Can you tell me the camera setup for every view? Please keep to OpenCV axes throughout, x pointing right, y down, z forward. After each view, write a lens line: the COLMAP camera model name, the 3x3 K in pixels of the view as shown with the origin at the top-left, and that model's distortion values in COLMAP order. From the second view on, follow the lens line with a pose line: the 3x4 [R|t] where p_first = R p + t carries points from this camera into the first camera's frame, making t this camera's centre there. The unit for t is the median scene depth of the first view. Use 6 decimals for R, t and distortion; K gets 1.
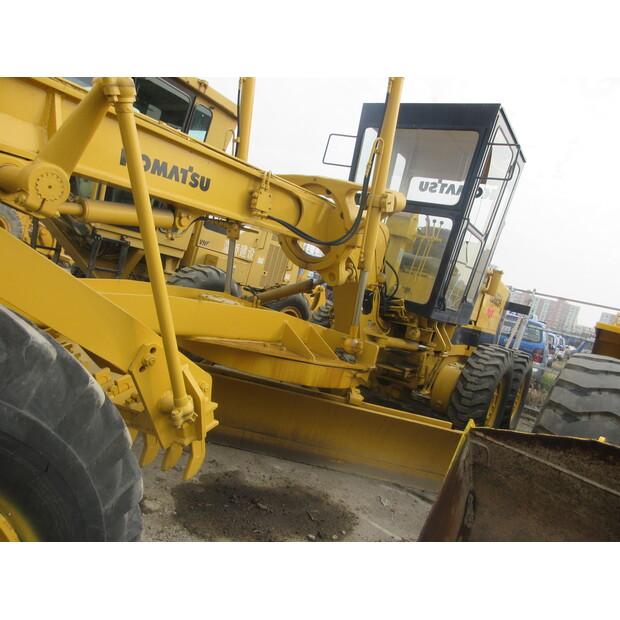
lens RADIAL K [[458.4, 0, 313.8], [0, 458.4, 308.6], [0, 0, 1]] dist [-0.009317, 0.009027]
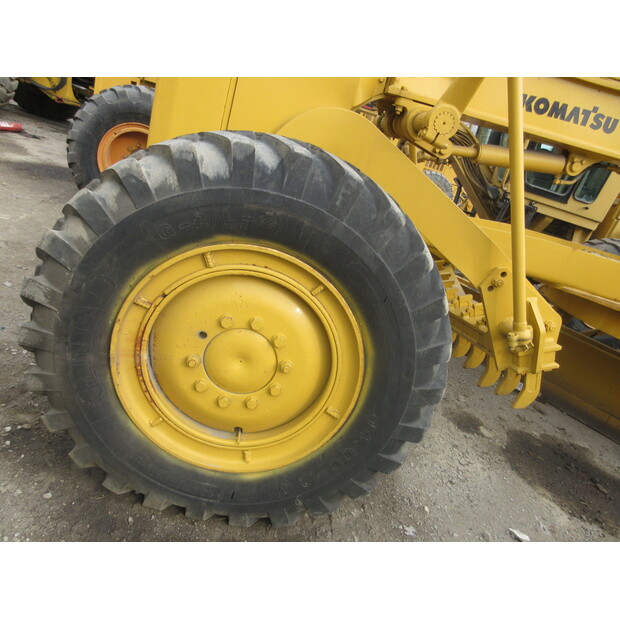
lens RADIAL K [[458.4, 0, 313.8], [0, 458.4, 308.6], [0, 0, 1]] dist [-0.009317, 0.009027]
pose [[0.657790, 0.199752, -0.726231, 0.143637], [-0.164982, 0.978989, 0.119839, 0.099802], [0.734910, 0.040986, 0.676925, -0.070296]]
